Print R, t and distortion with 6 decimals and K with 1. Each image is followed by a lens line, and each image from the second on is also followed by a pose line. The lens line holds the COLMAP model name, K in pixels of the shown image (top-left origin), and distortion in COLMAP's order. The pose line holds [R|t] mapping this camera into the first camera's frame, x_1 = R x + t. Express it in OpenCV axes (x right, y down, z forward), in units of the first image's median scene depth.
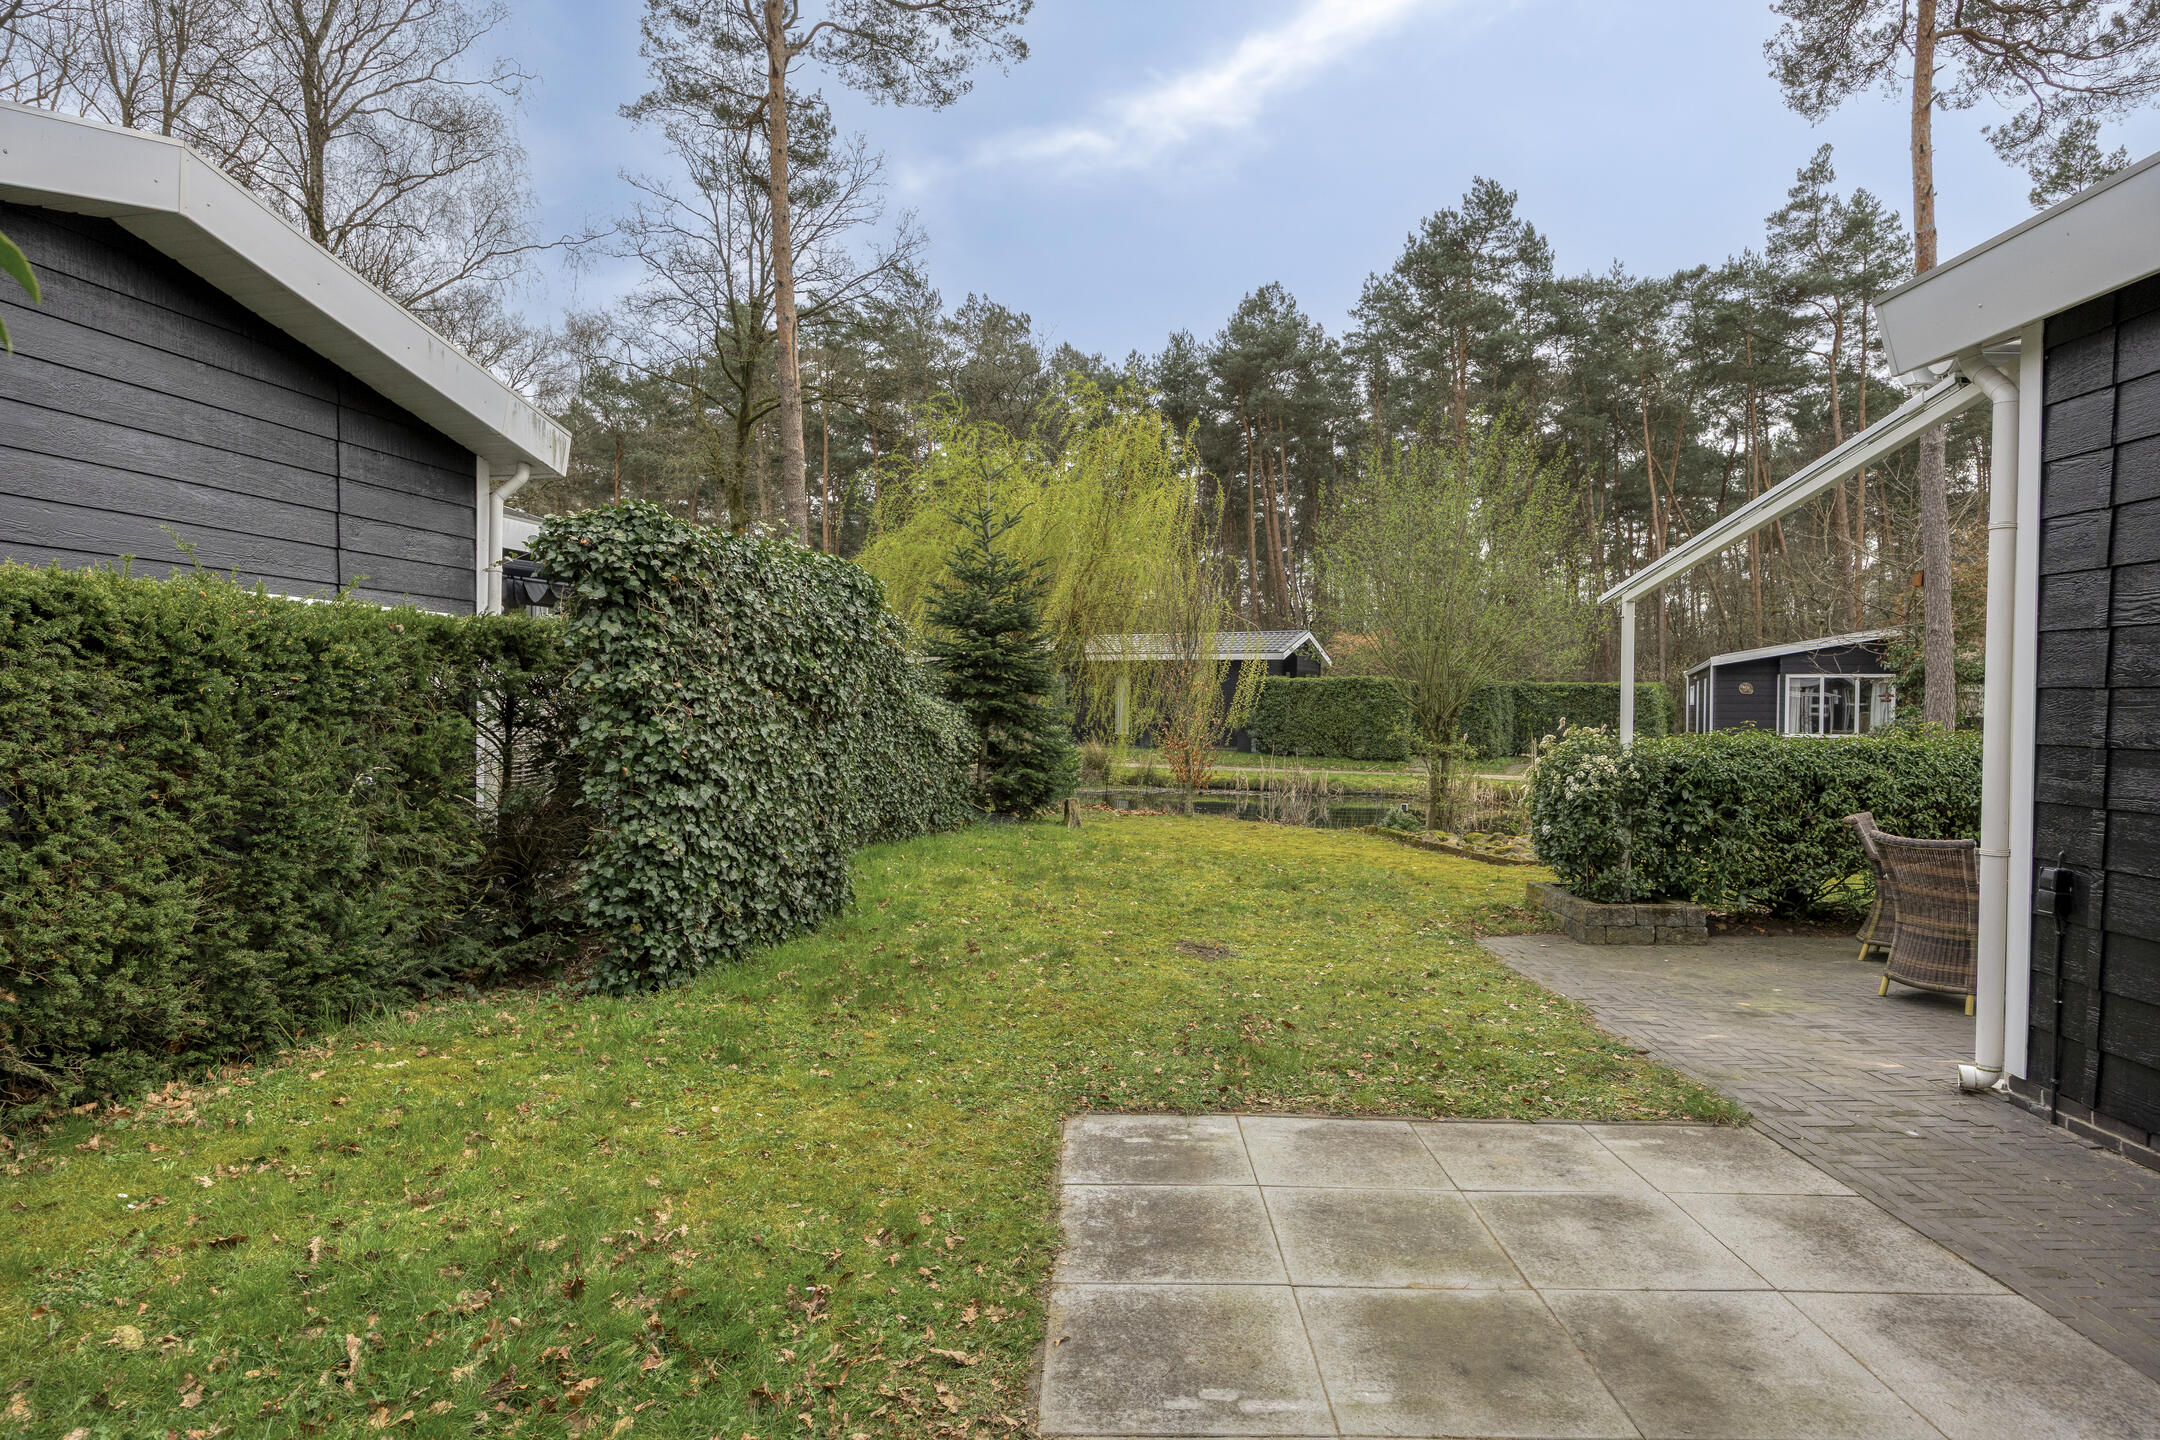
lens RADIAL K [[1200.6, 0, 1055.7], [0, 1200.6, 735.0], [0, 0, 1]] dist [0.000900, 0.000286]
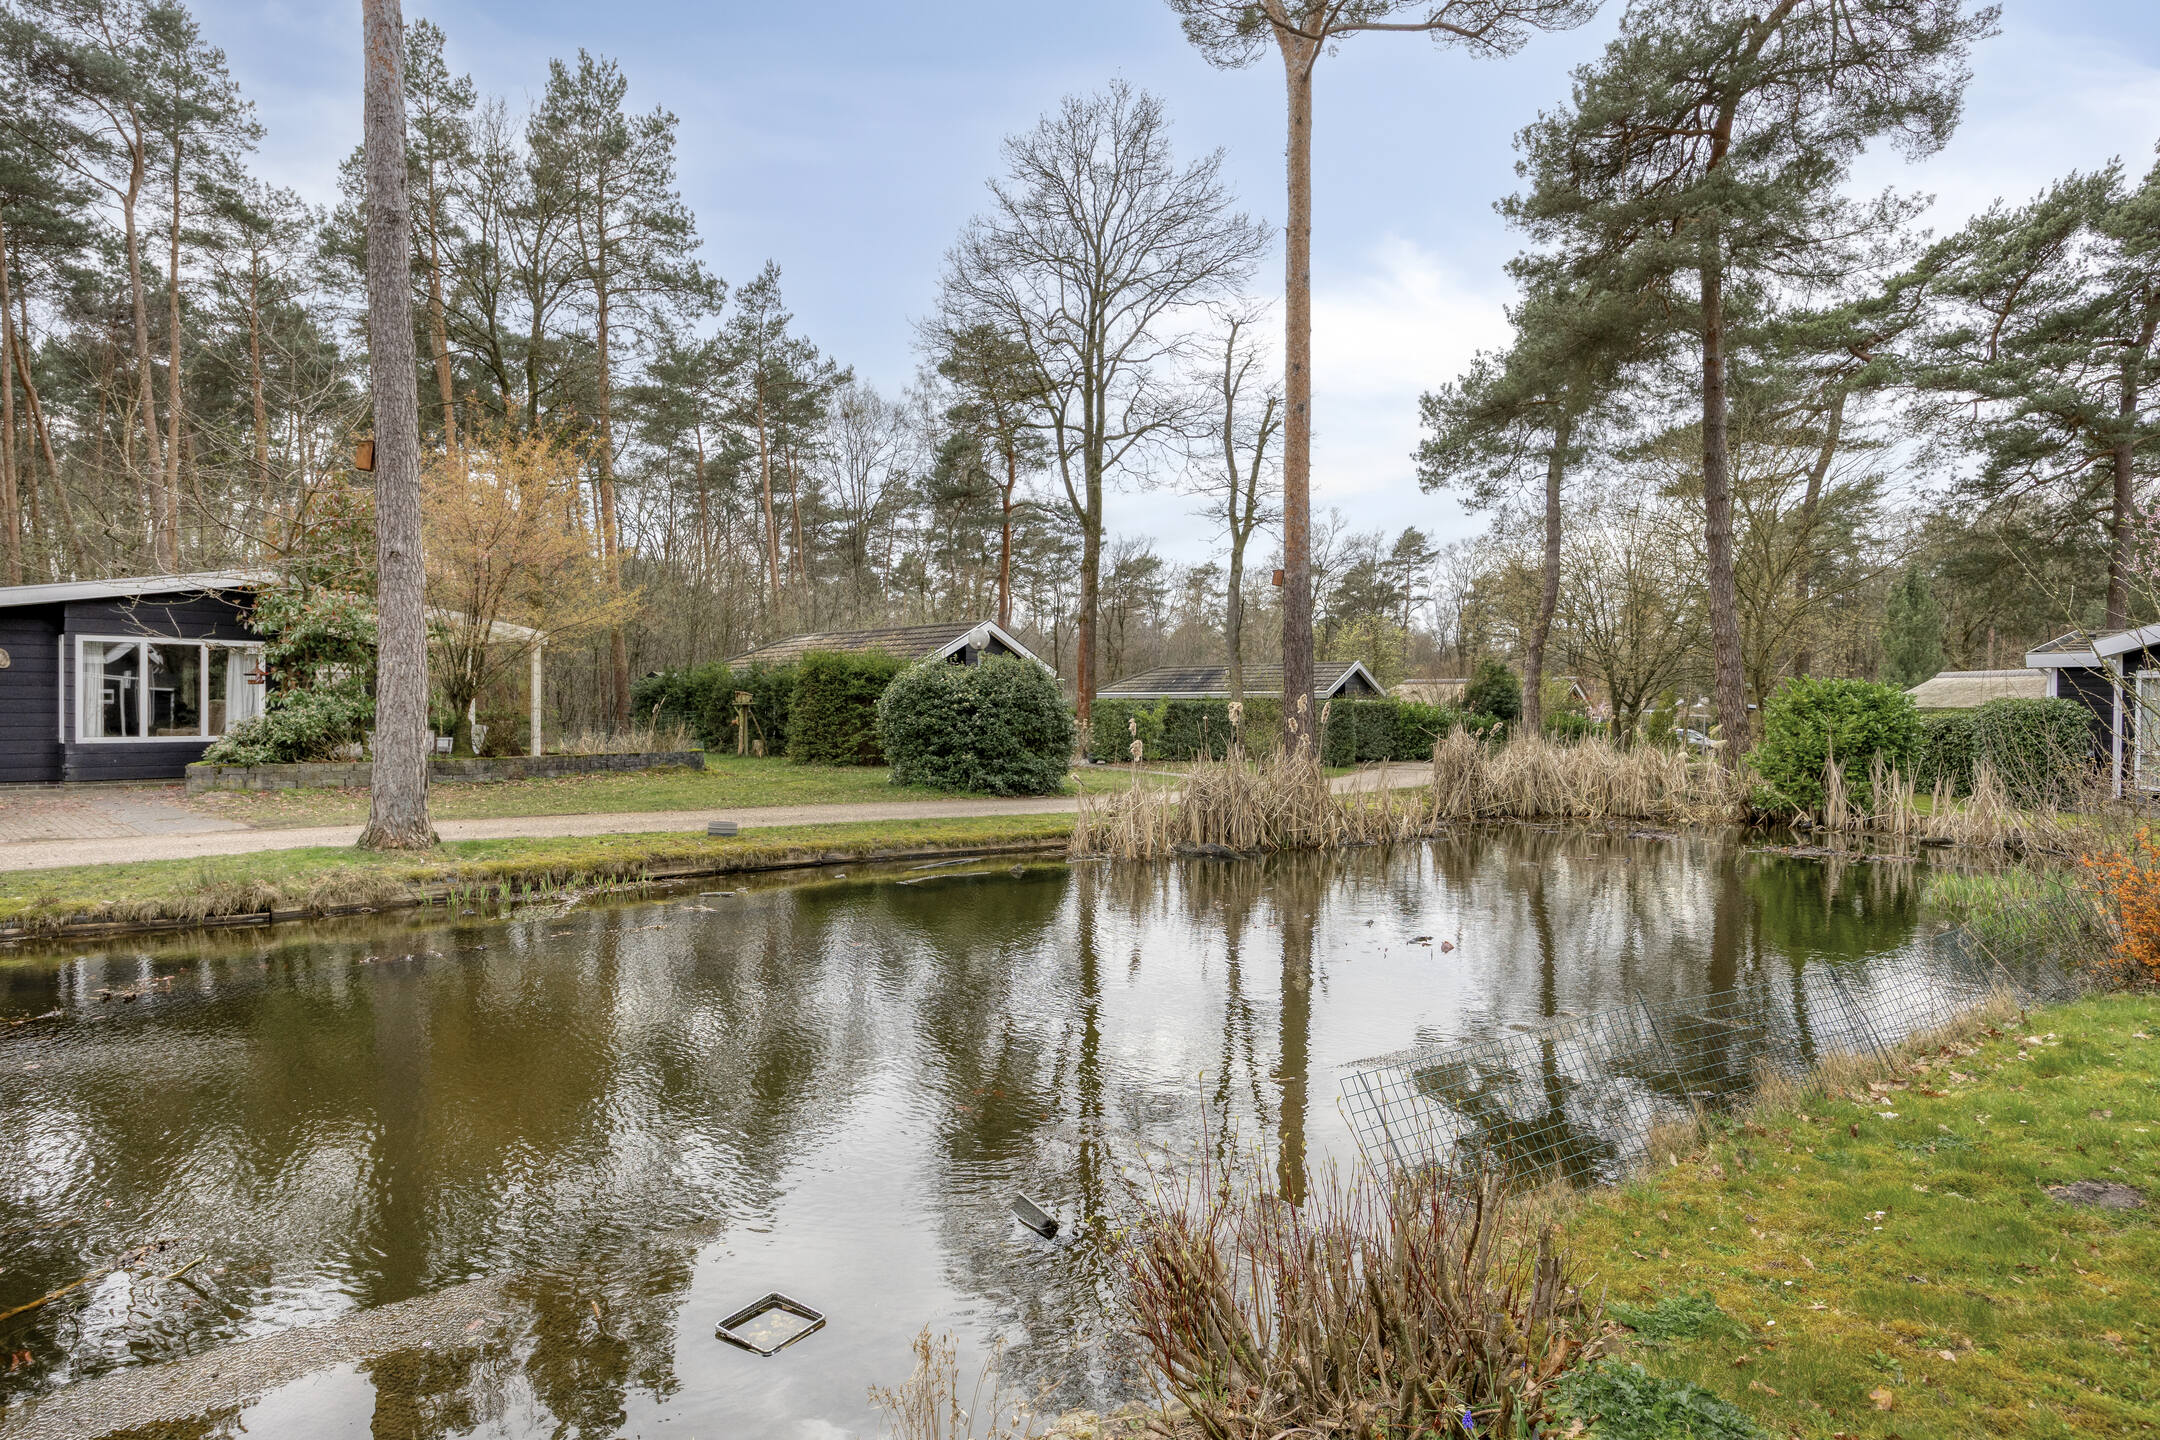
lens RADIAL K [[1200.6, 0, 1055.7], [0, 1200.6, 735.0], [0, 0, 1]] dist [0.000900, 0.000286]
pose [[0.320346, -0.013678, 0.947202, 0.150210], [0.014753, 0.999847, 0.009449, -0.001101], [-0.947186, 0.010948, 0.320498, 0.262010]]
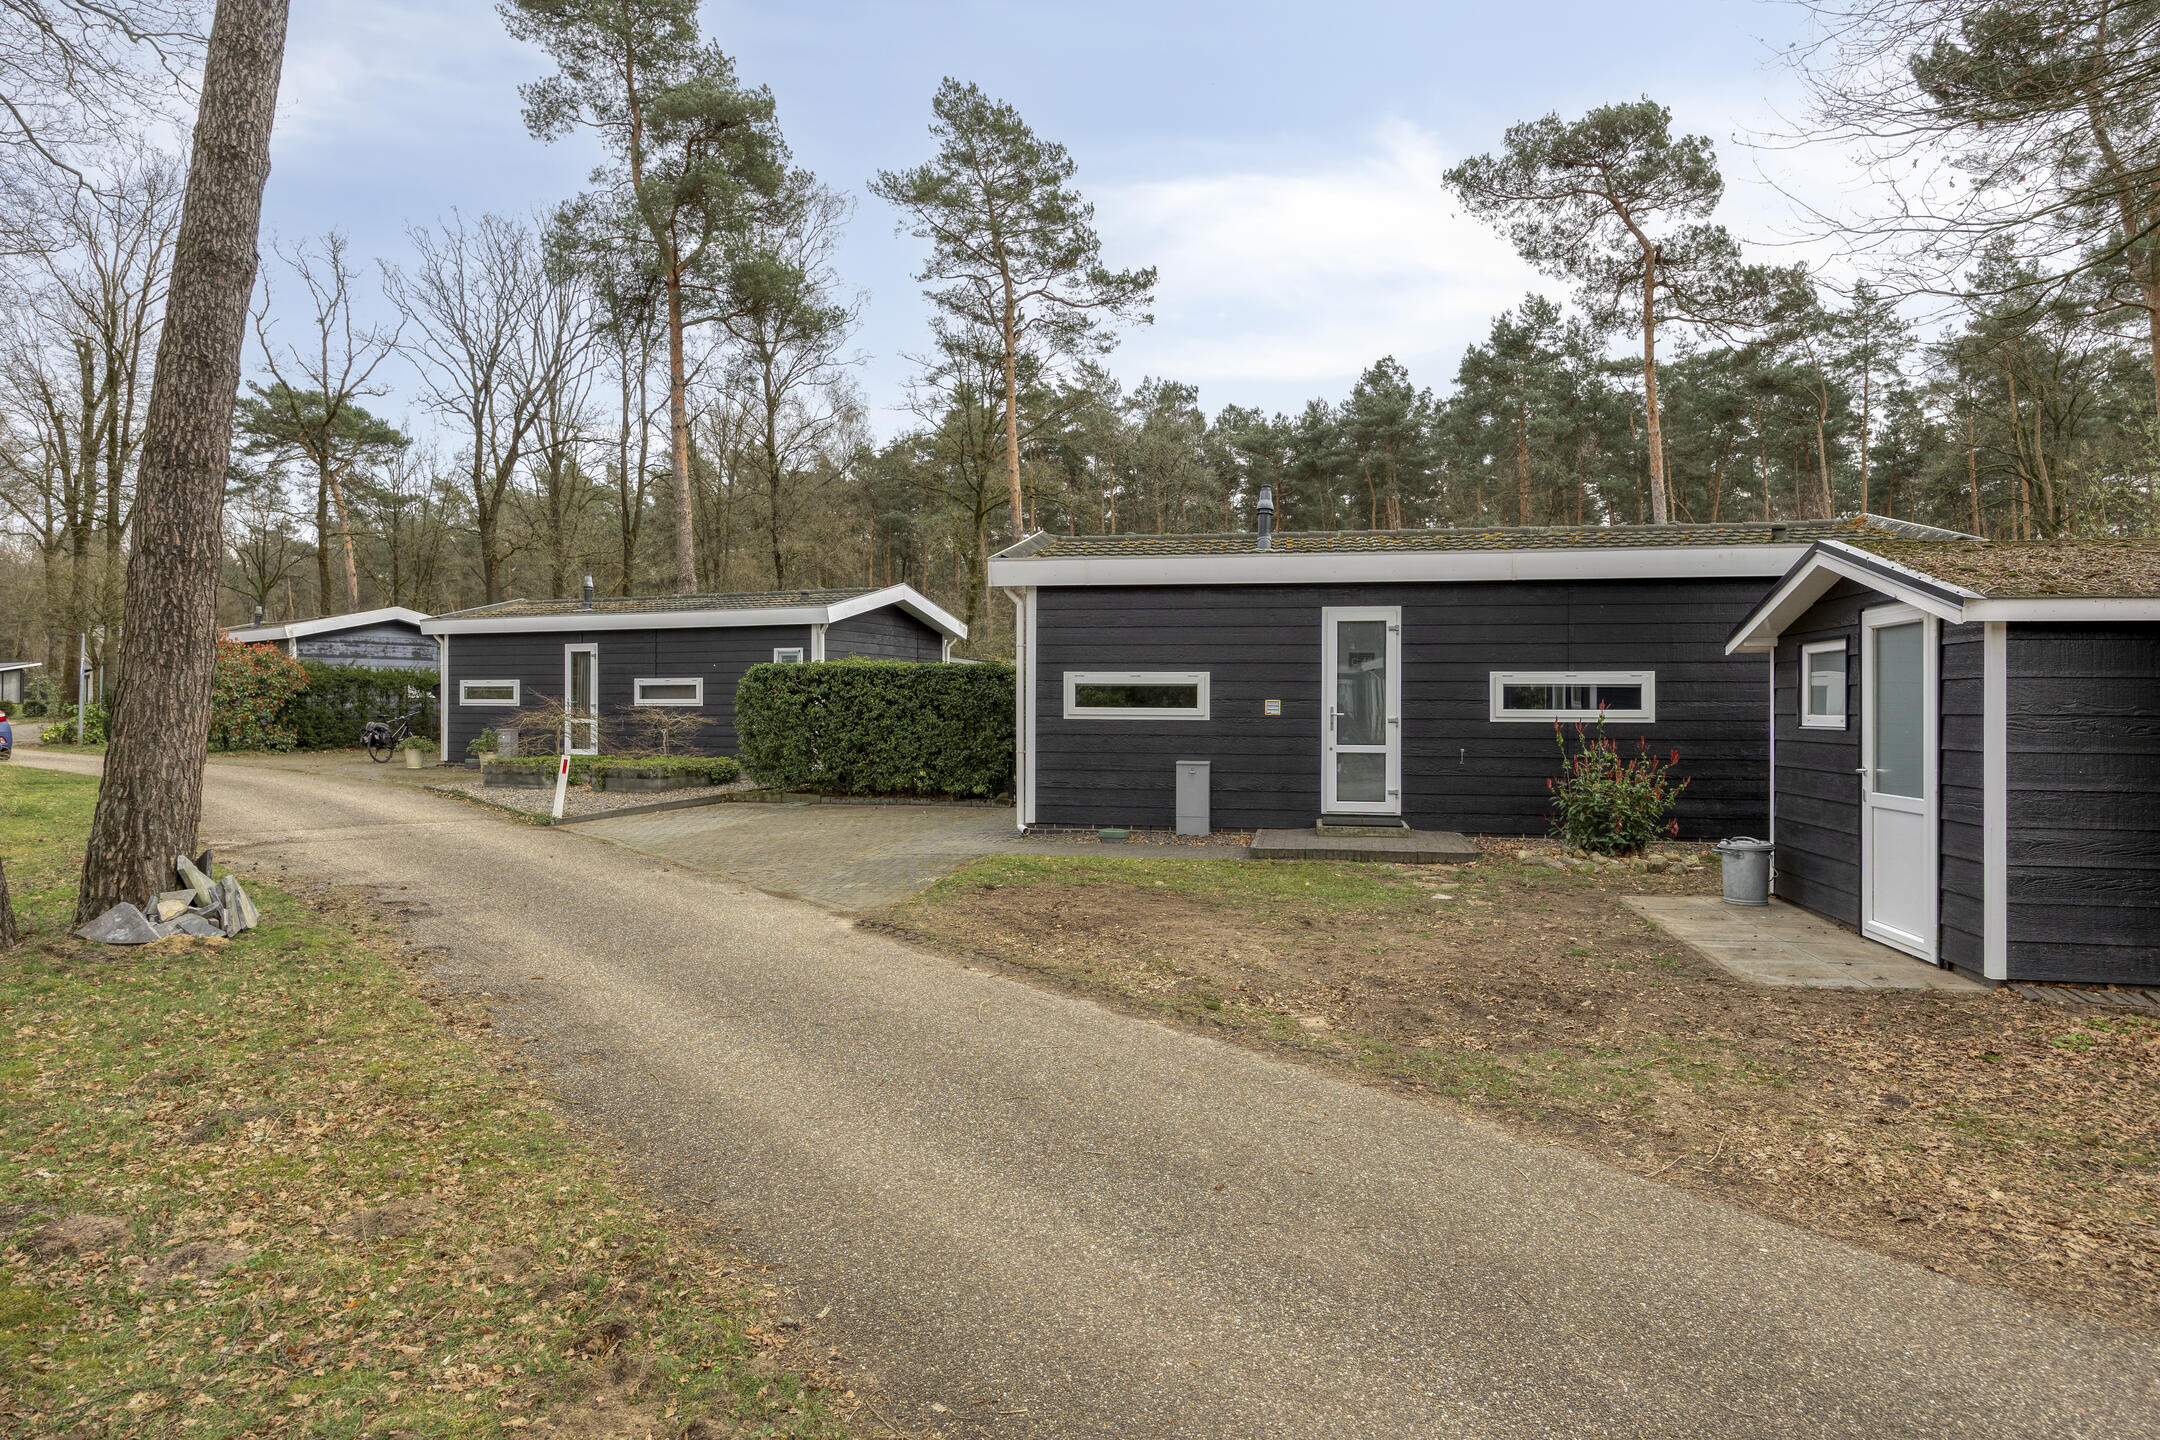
lens RADIAL K [[1200.6, 0, 1055.7], [0, 1200.6, 735.0], [0, 0, 1]] dist [0.000900, 0.000286]
pose [[0.985528, -0.008879, -0.169280, 0.066711], [0.009083, 0.999959, 0.000432, 0.008253], [0.169269, -0.001963, 0.985568, -0.381888]]
